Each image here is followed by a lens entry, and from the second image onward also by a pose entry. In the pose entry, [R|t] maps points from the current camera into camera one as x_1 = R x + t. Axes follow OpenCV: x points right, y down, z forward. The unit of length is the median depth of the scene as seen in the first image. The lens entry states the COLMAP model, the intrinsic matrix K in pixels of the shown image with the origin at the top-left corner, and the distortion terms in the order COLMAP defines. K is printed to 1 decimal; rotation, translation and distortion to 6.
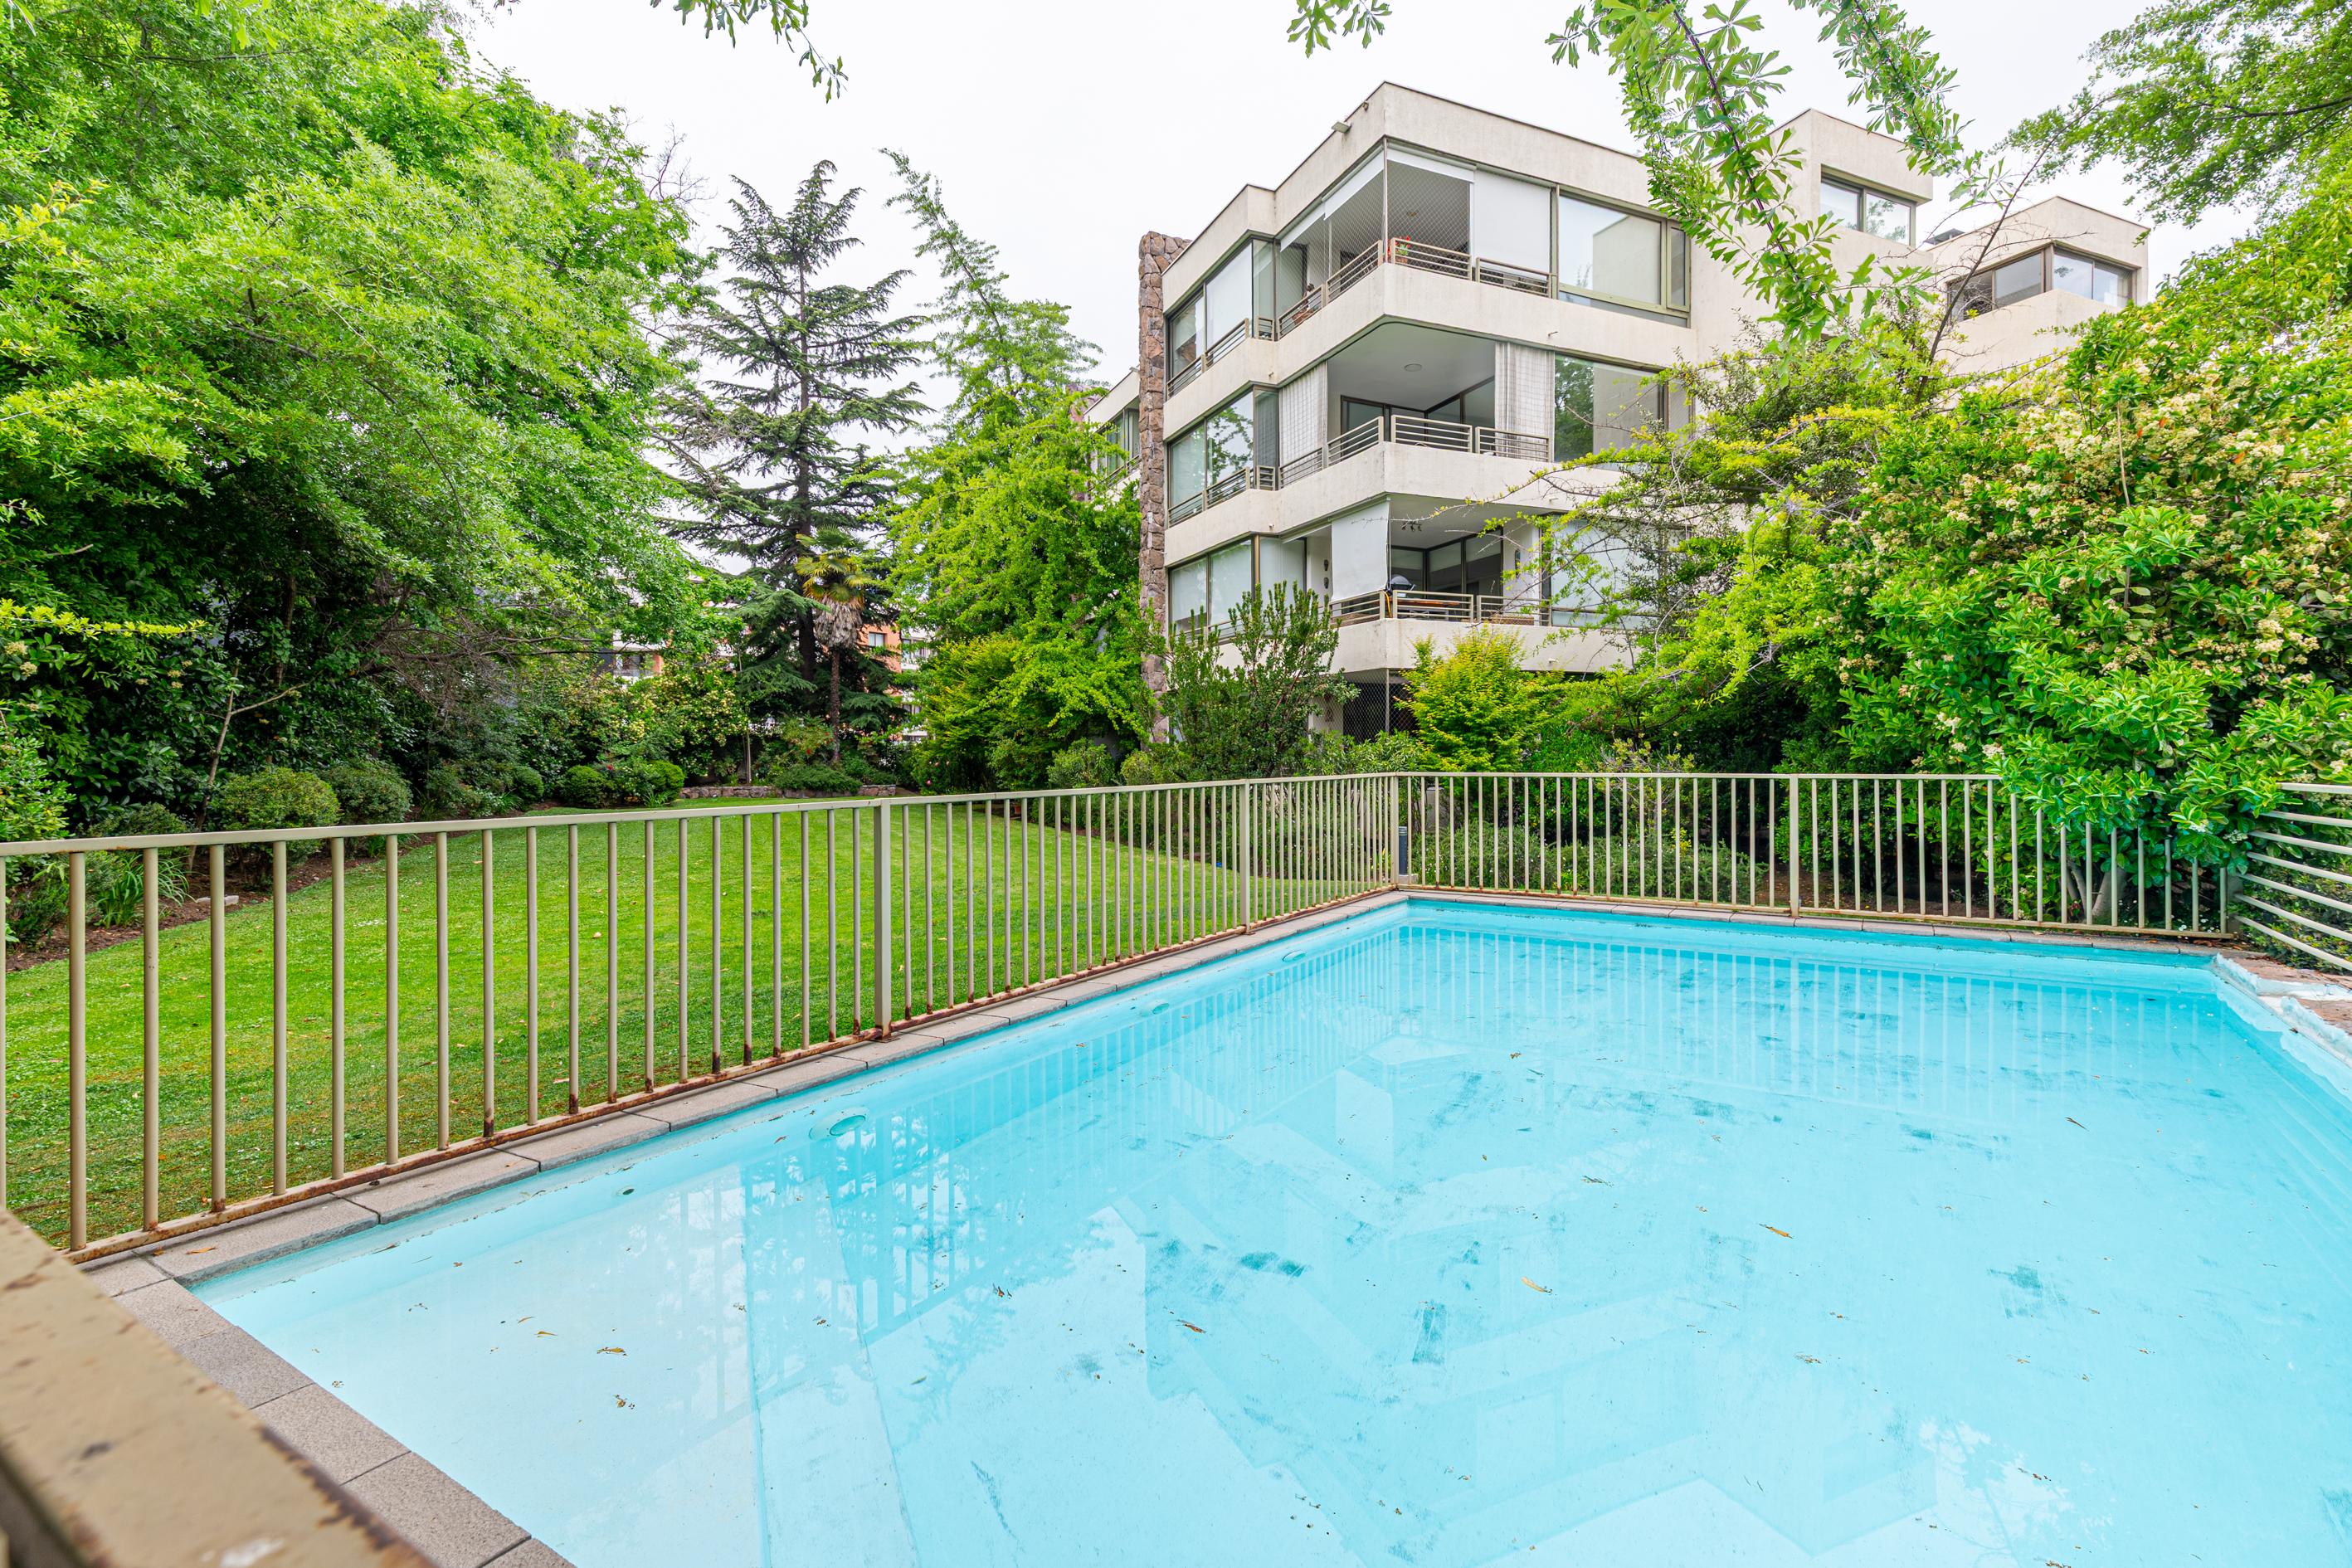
lens RADIAL K [[1096.2, 0, 1199.6], [0, 1096.2, 782.1], [0, 0, 1]] dist [0.005522, 0.000482]
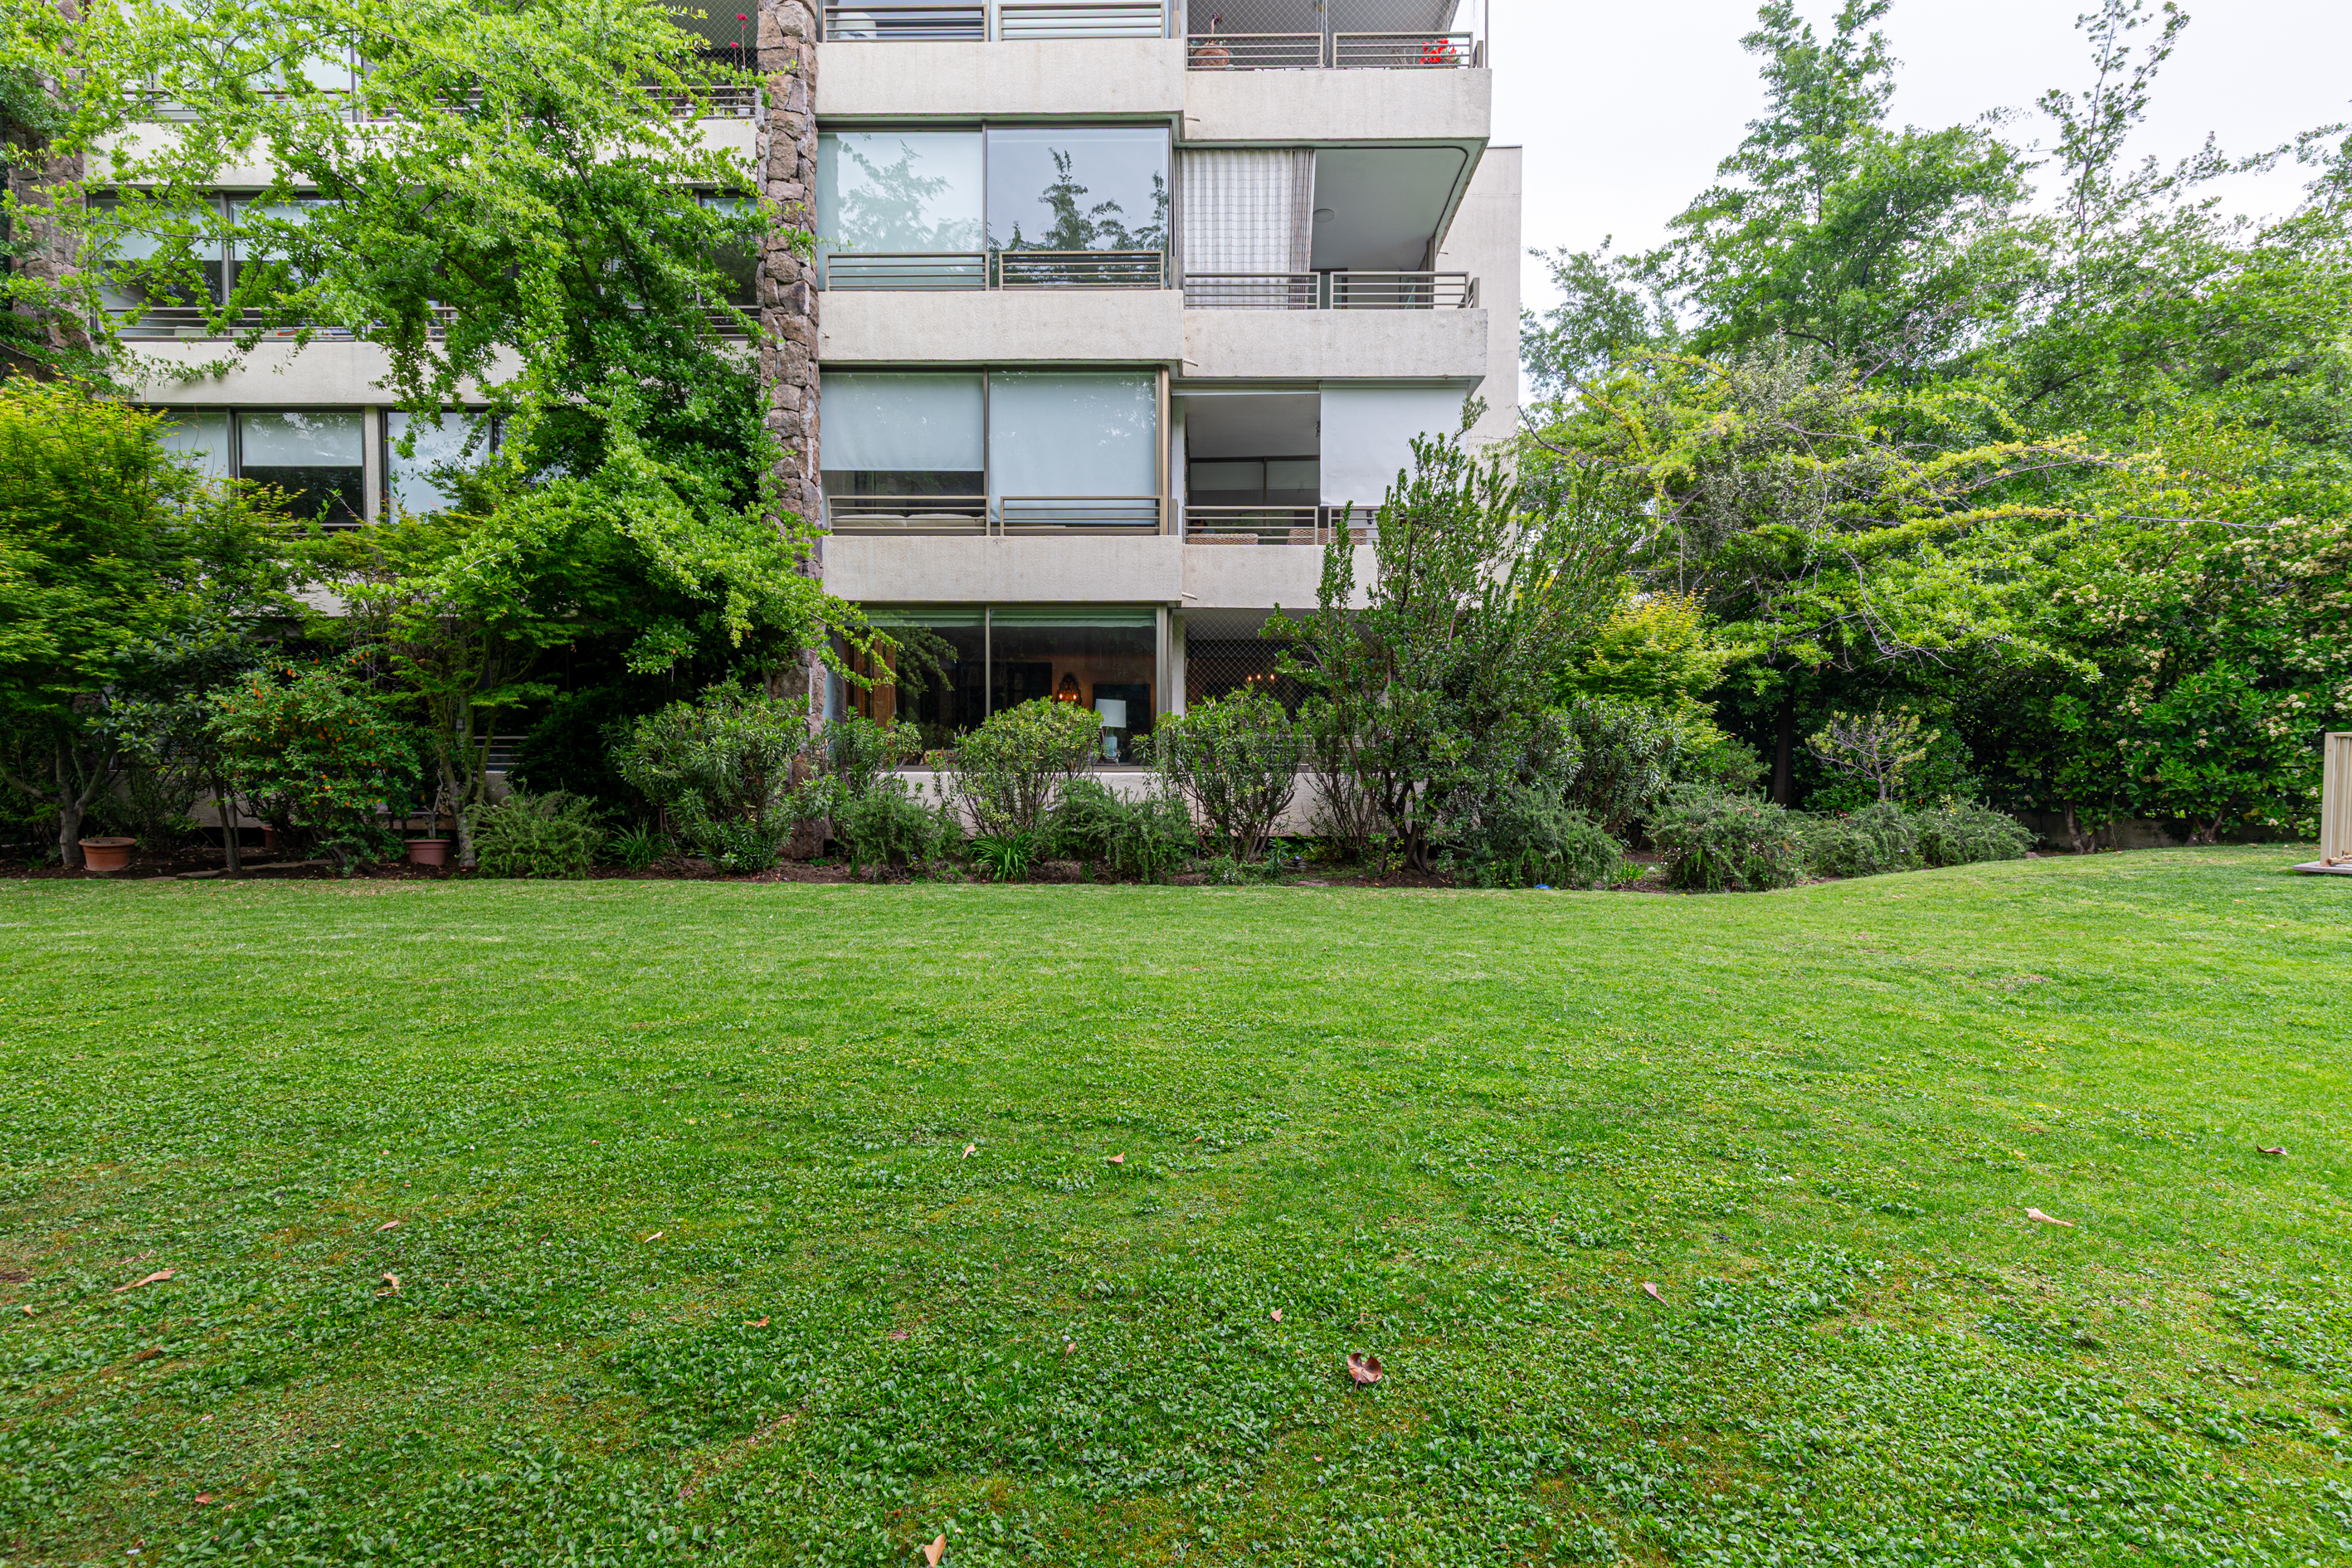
lens RADIAL K [[1081.3, 0, 1183.8], [0, 1081.3, 812.1], [0, 0, 1]] dist [0.007438, 0.000071]
pose [[0.449914, -0.038655, 0.892235, -0.291708], [0.005756, 0.999168, 0.040385, 0.001441], [-0.893053, -0.013034, 0.449762, 0.410408]]
